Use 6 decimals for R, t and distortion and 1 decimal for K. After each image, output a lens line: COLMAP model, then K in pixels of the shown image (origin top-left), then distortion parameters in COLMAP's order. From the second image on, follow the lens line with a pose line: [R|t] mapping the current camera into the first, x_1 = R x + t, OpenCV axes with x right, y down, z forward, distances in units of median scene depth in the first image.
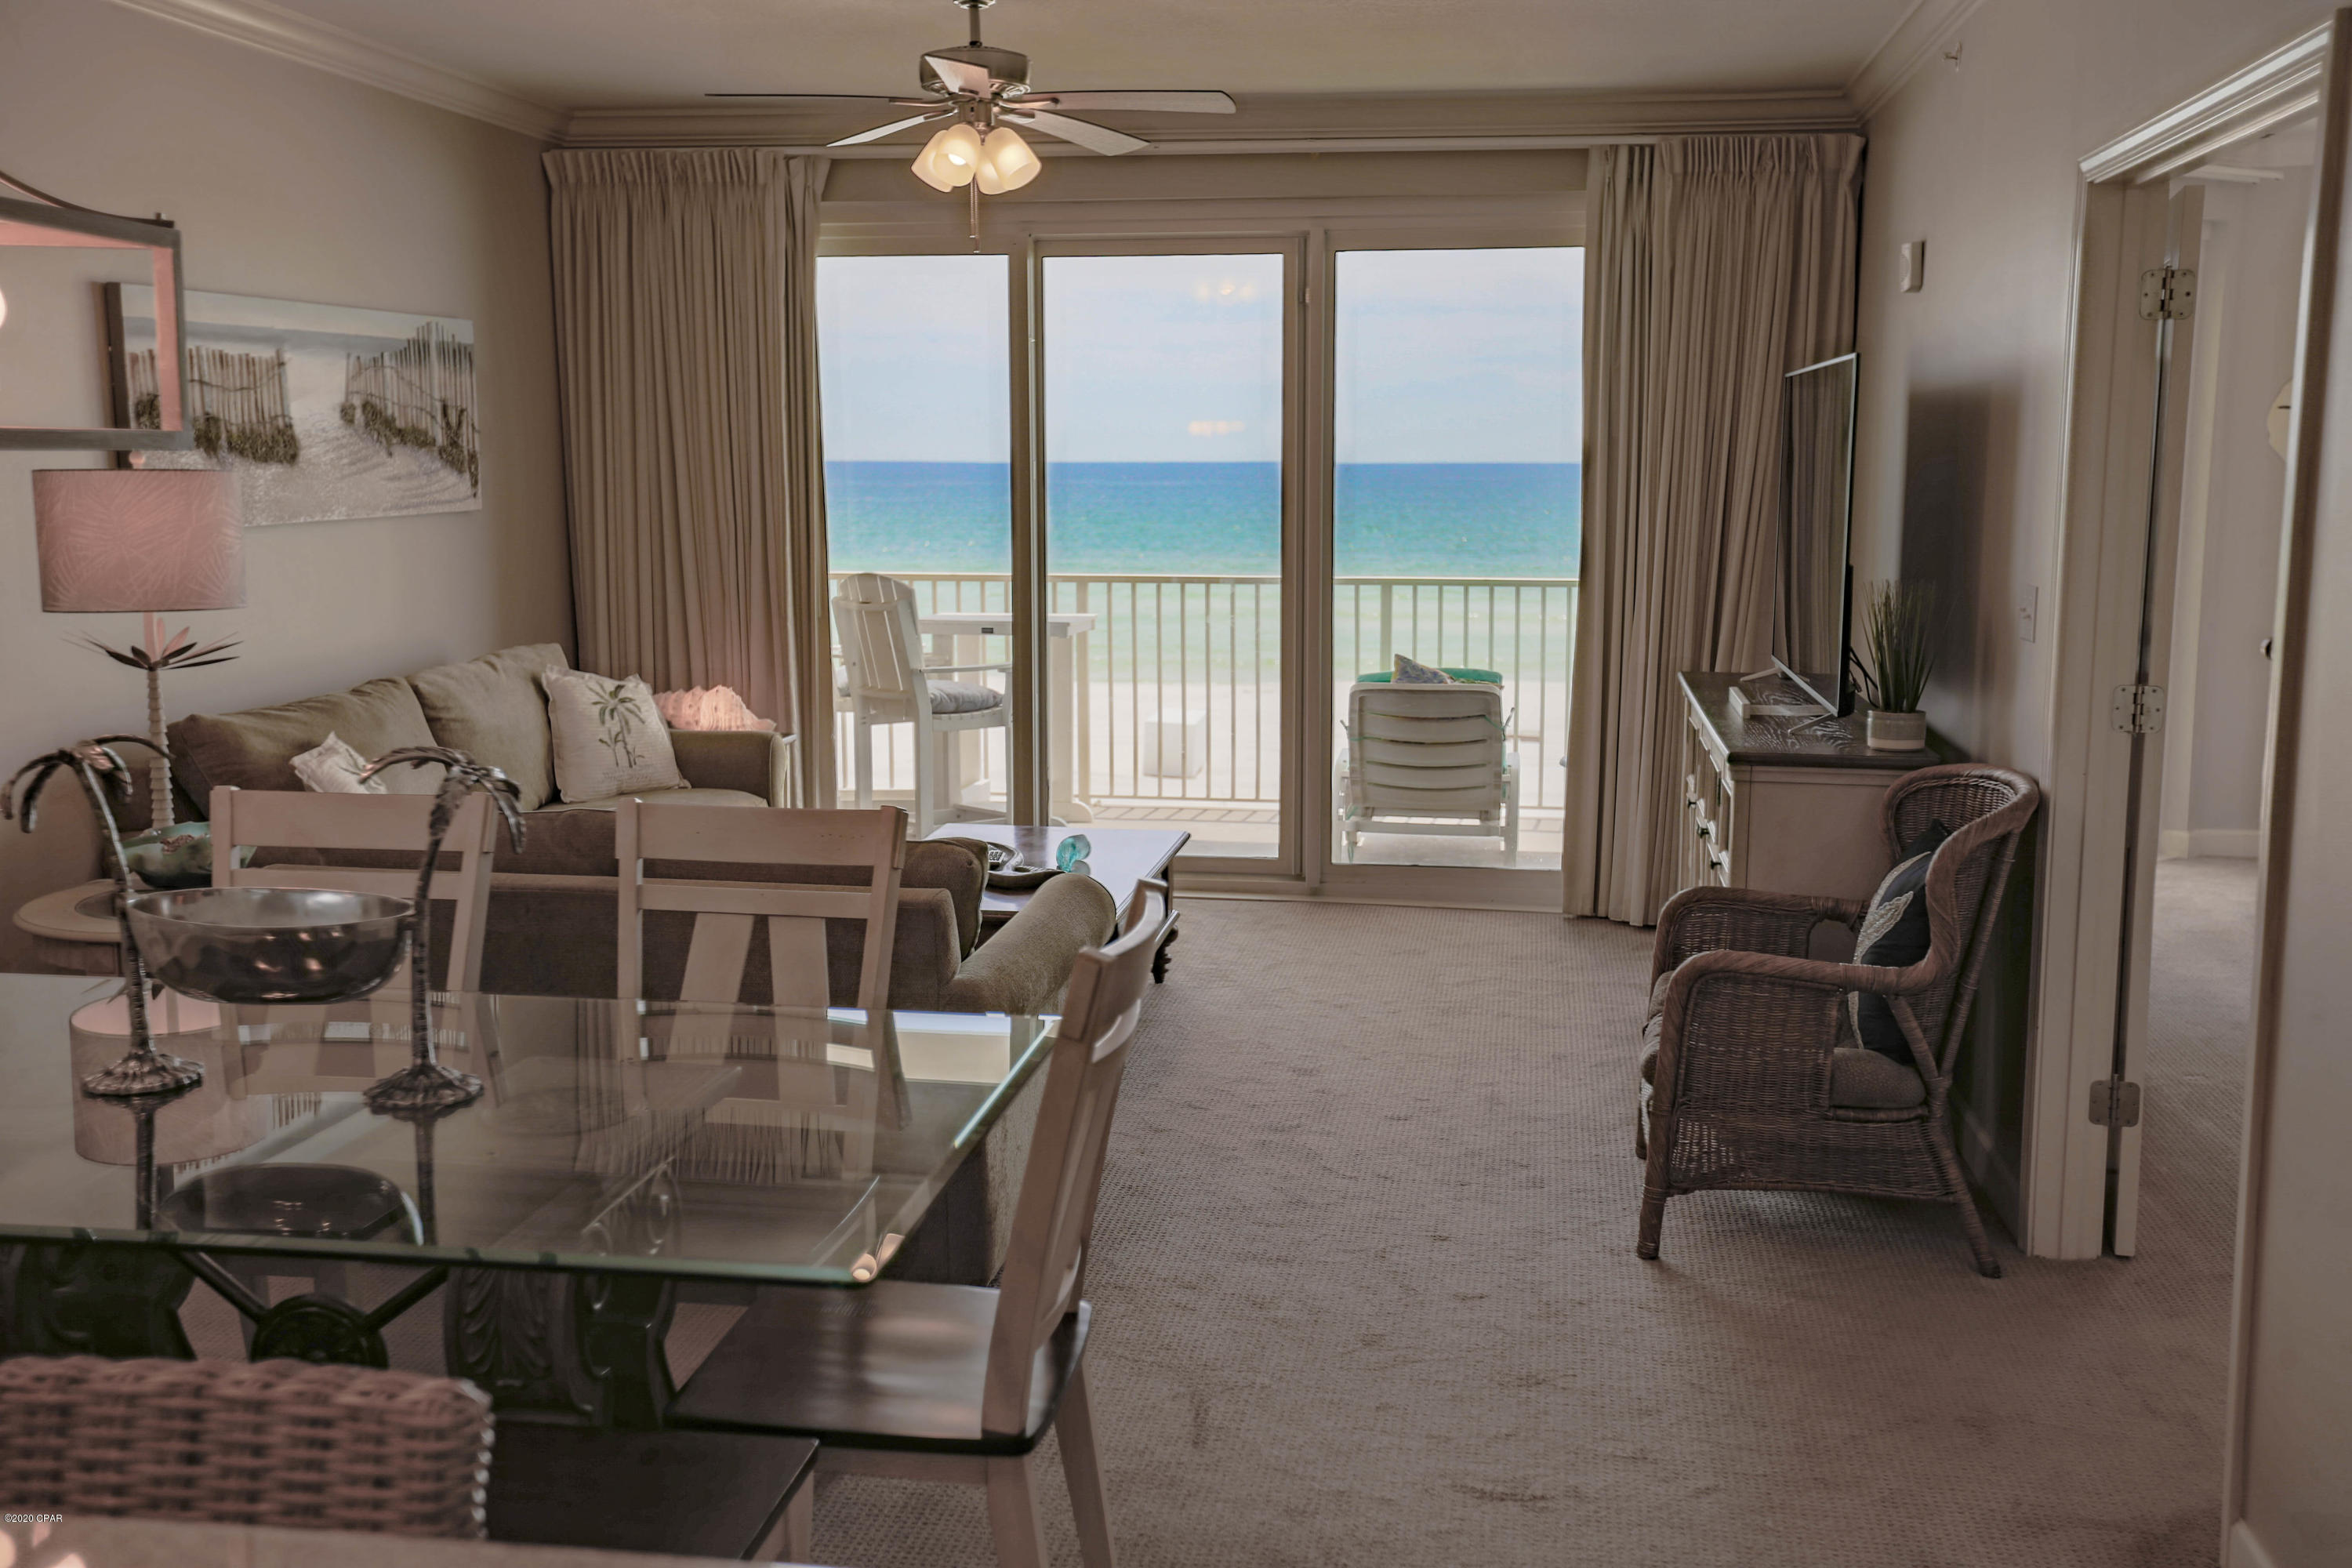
lens RADIAL K [[2231.7, 0, 1176.1], [0, 2231.7, 770.2], [0, 0, 1]] dist [0.027856, 0.000000]
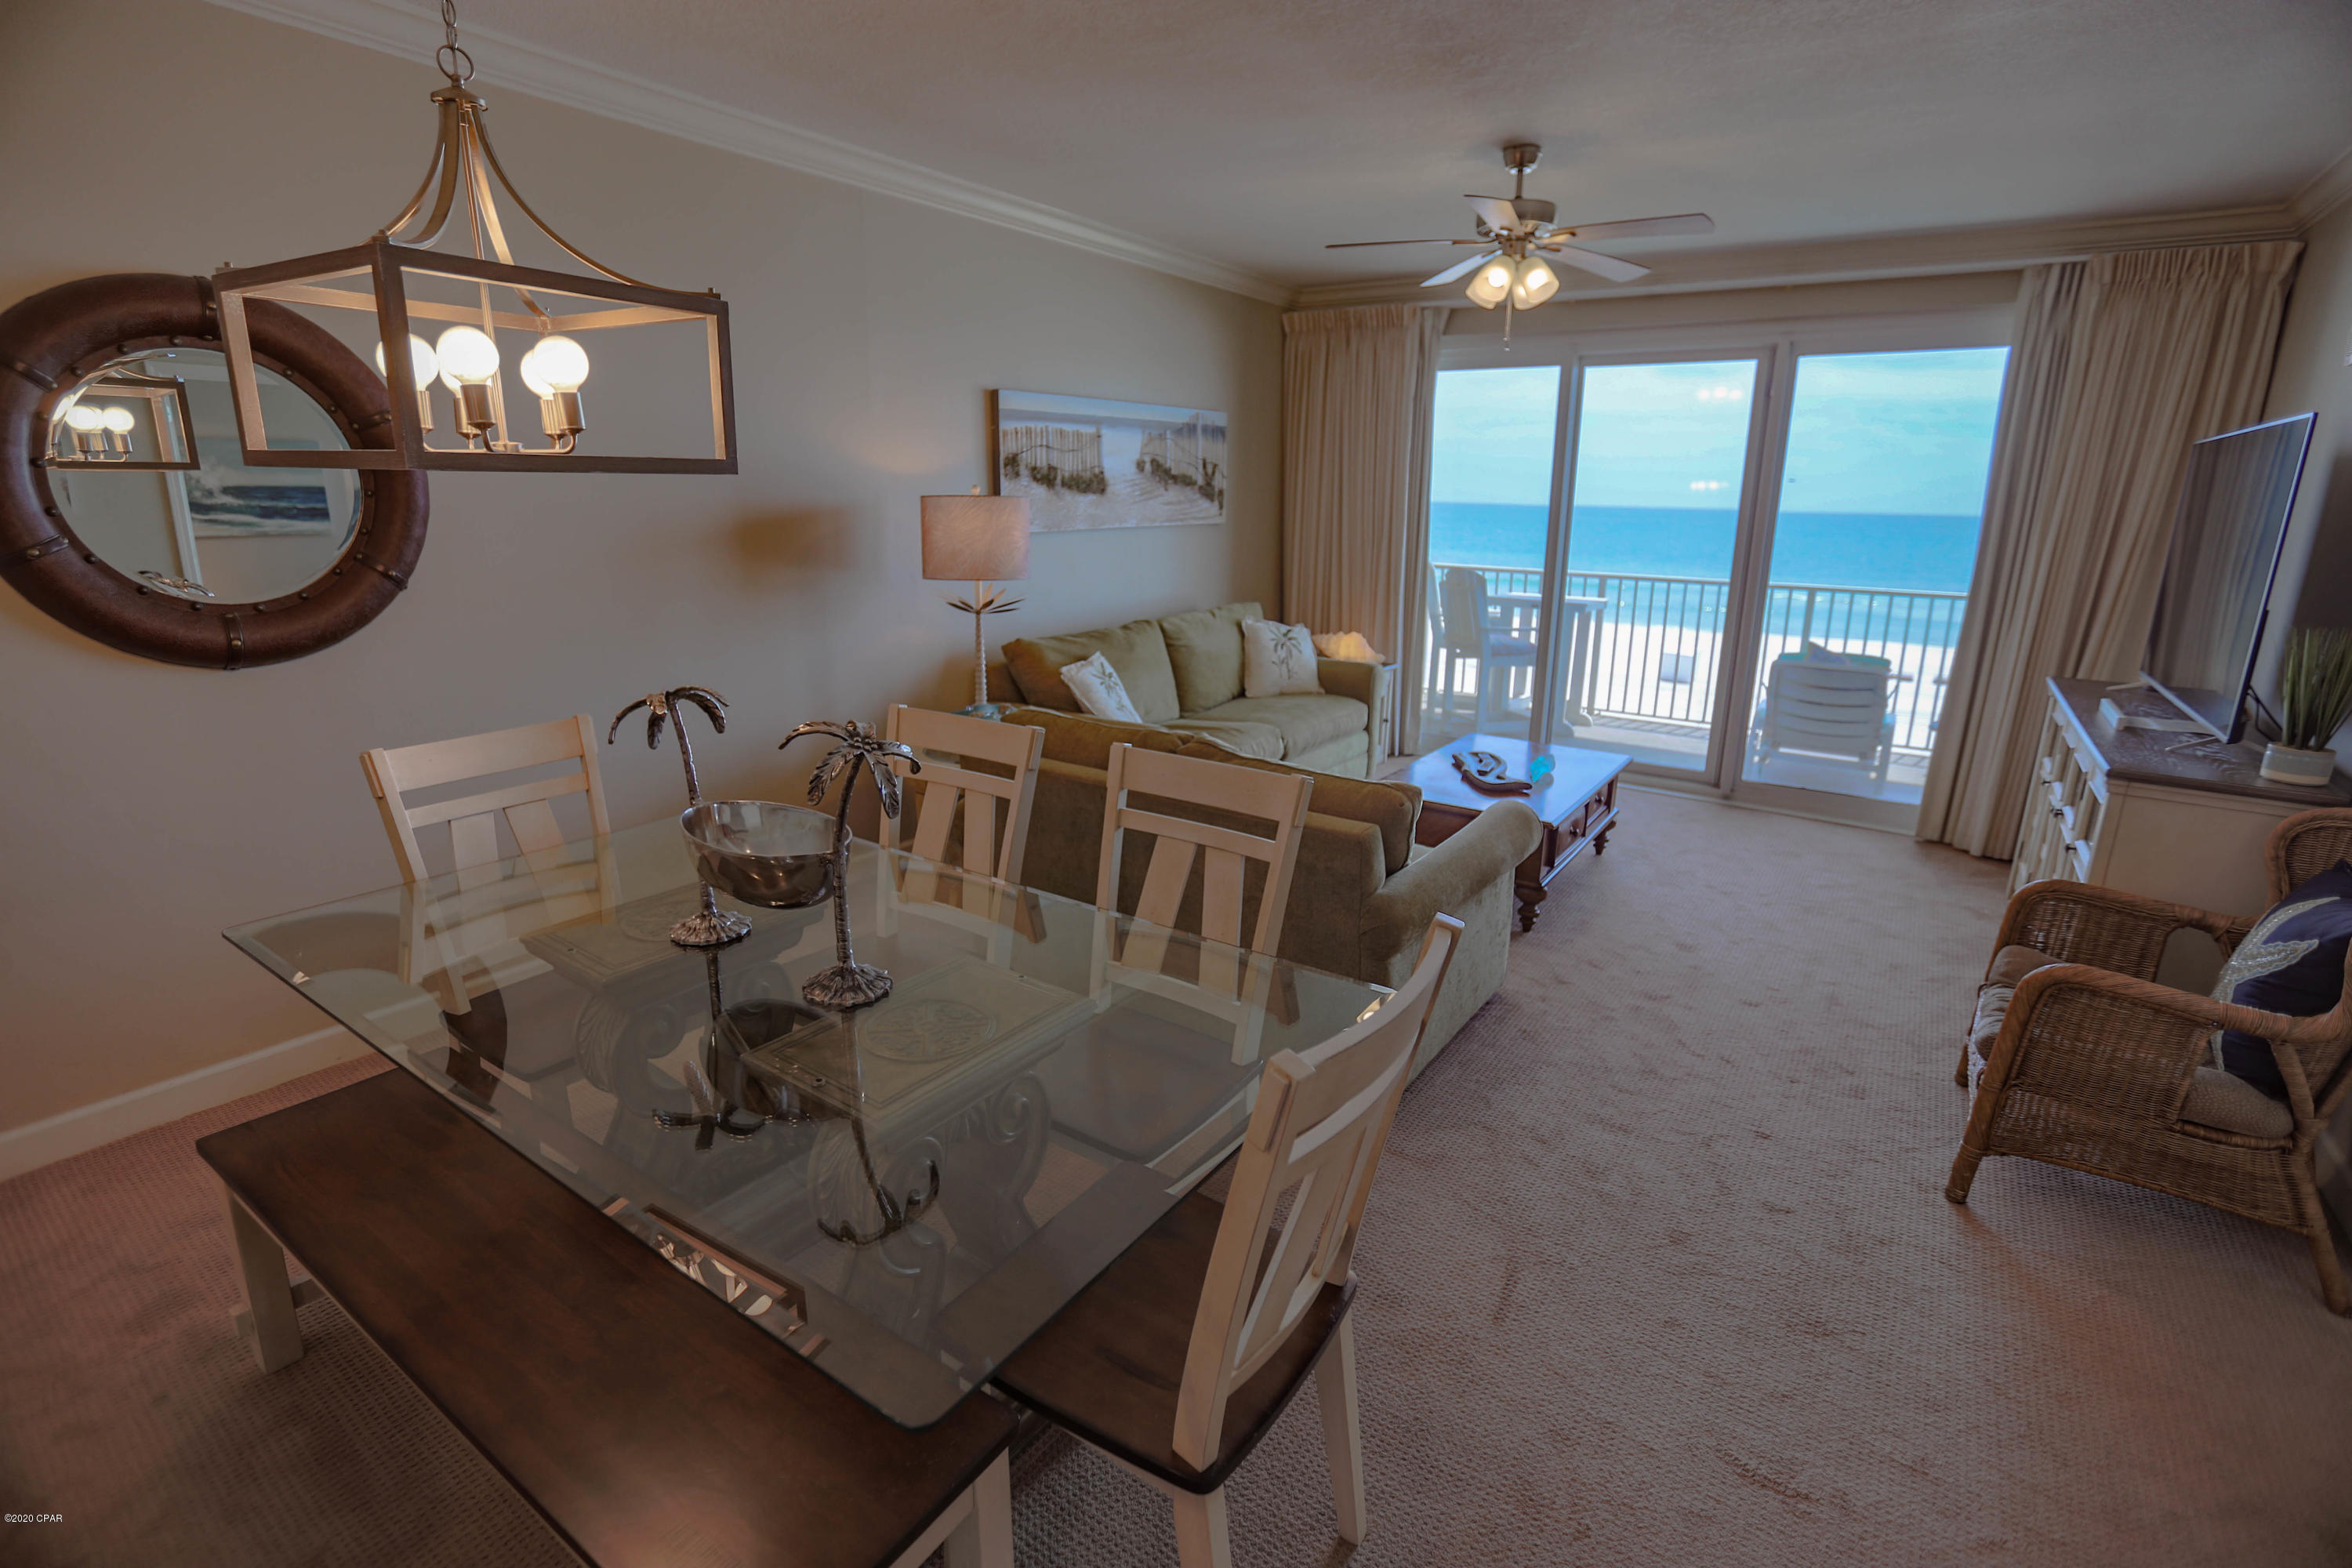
lens RADIAL K [[1084.0, 0, 1171.9], [0, 1084.0, 767.0], [0, 0, 1]] dist [-0.048573, 0.017385]
pose [[0.899883, 0.117545, -0.419993, 0.030176], [-0.073239, 0.990049, 0.120164, -0.027720], [0.429938, -0.077373, 0.899537, 0.218482]]
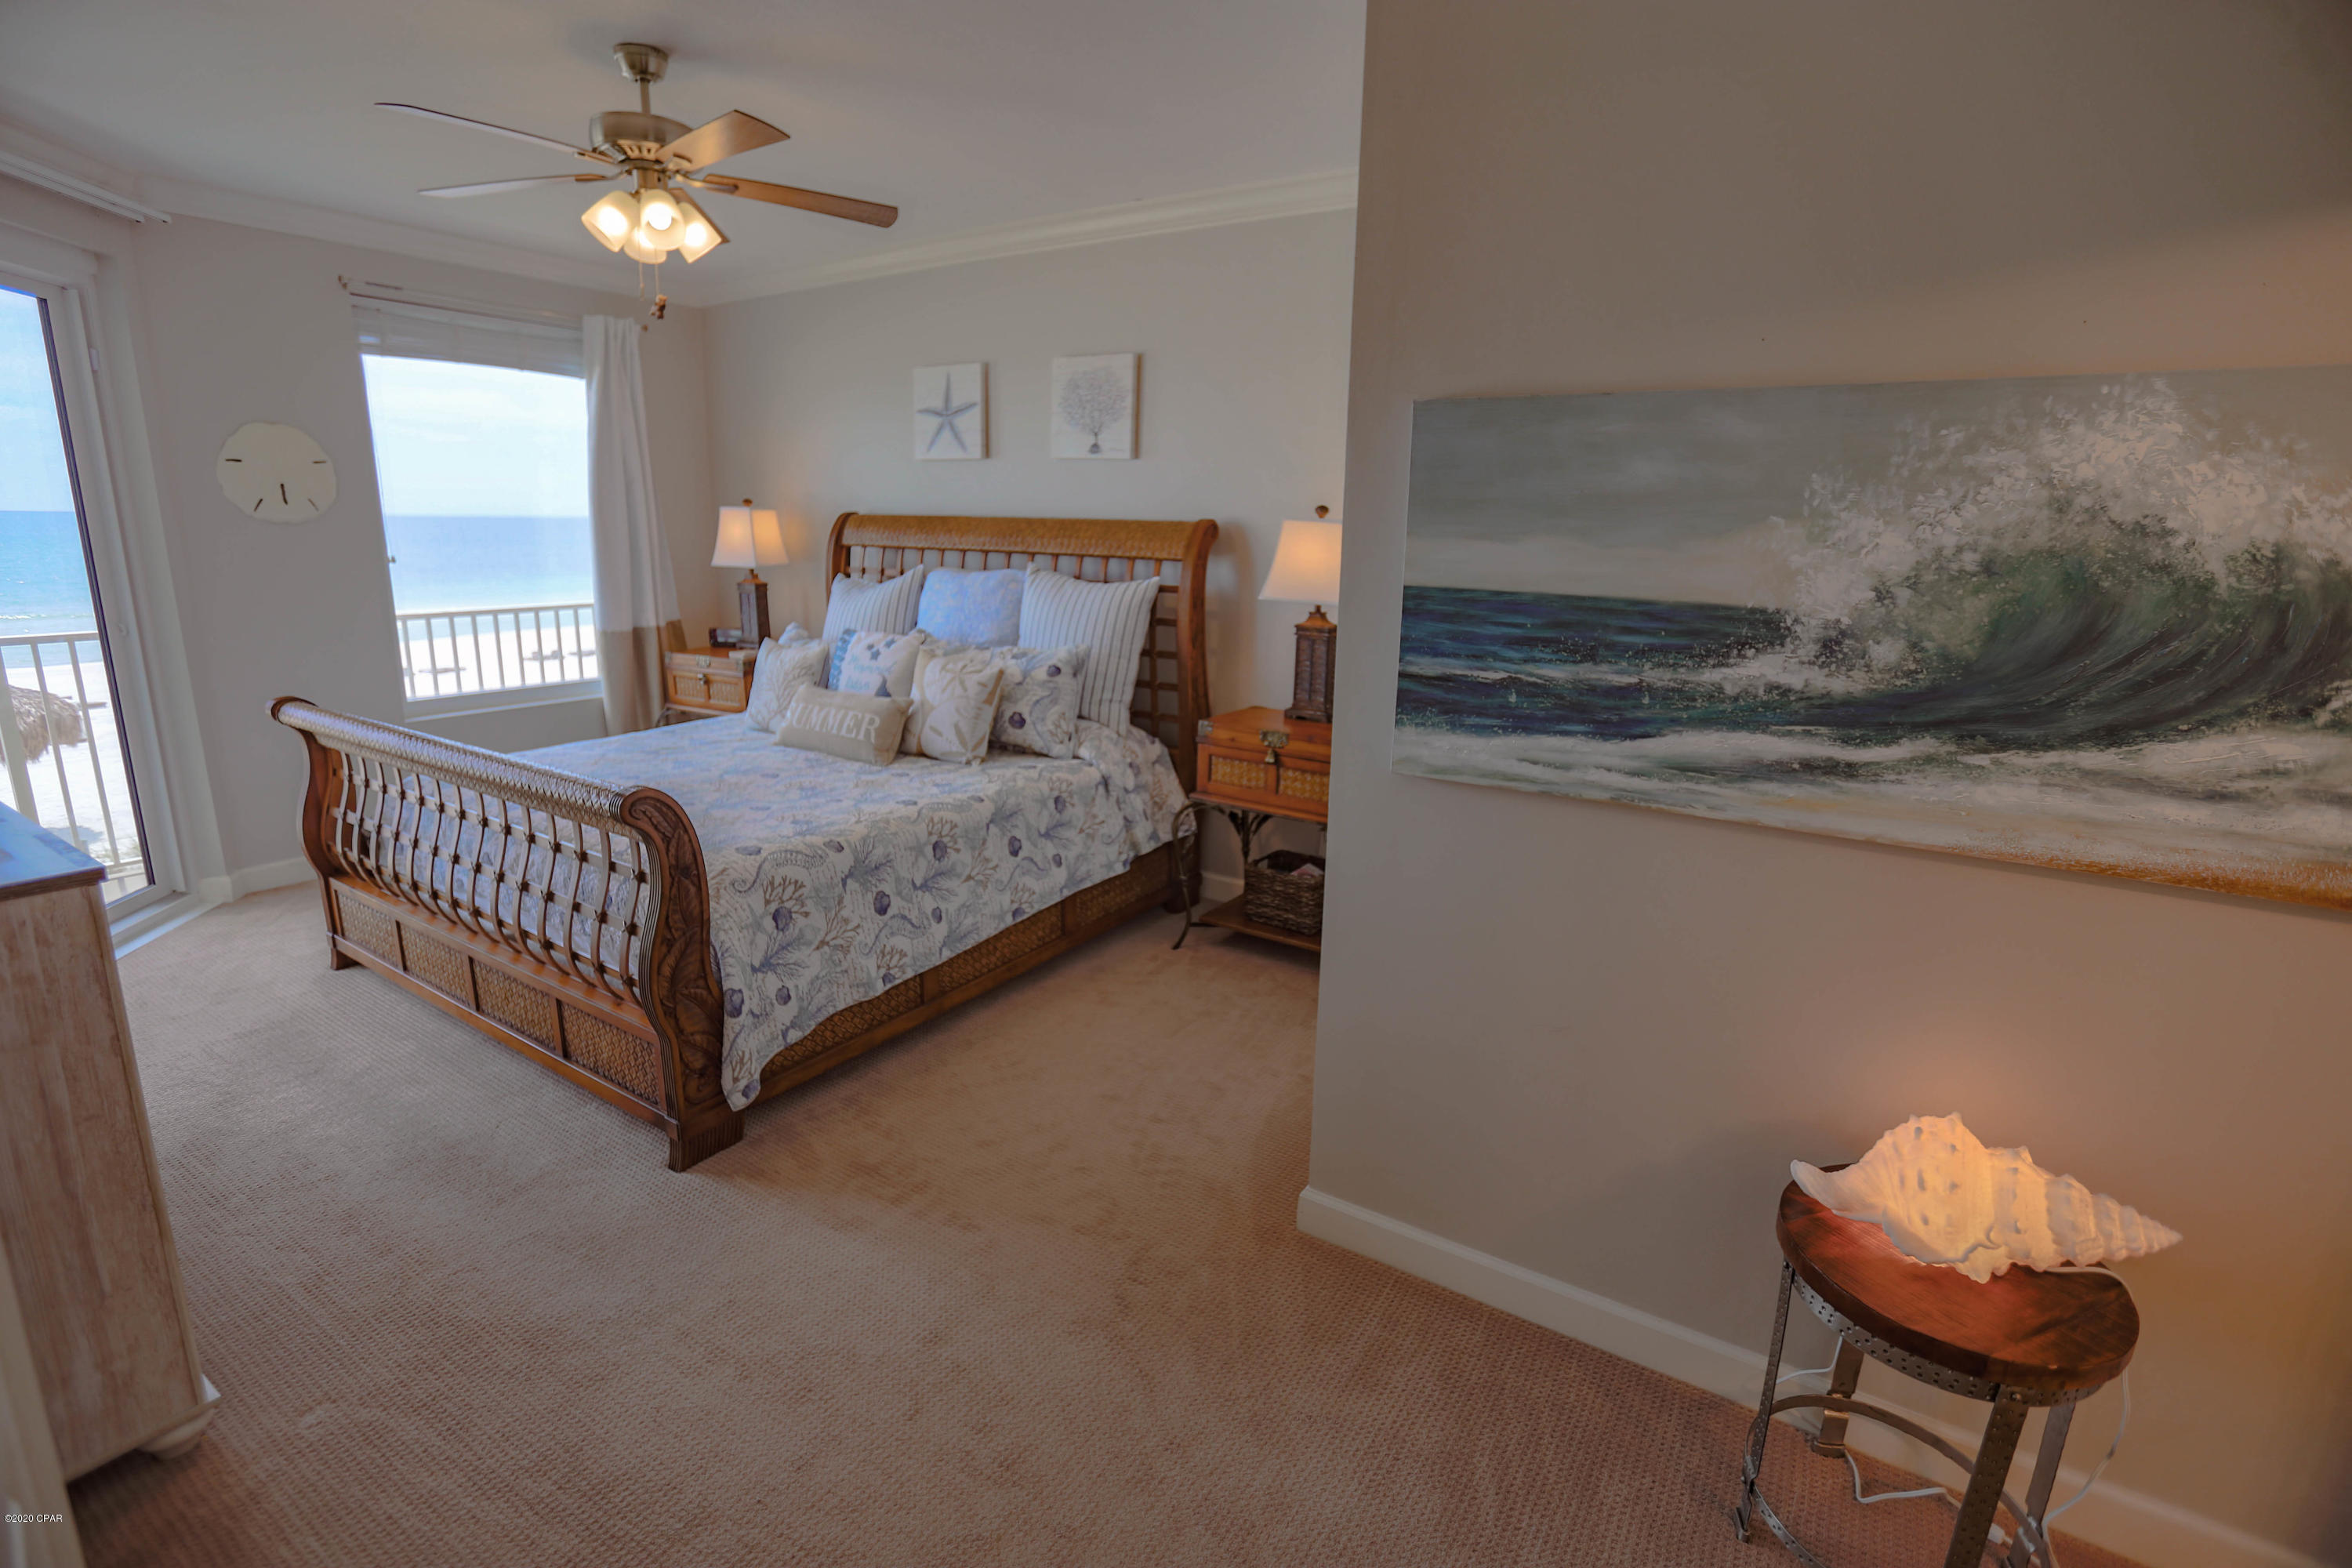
lens RADIAL K [[1084.0, 0, 1163.4], [0, 1084.0, 761.5], [0, 0, 1]] dist [-0.048573, 0.017385]
pose [[0.406034, -0.188420, 0.894223, 0.253605], [0.105531, 0.981635, 0.158921, -0.068747], [-0.907744, 0.029841, 0.418462, 0.508777]]
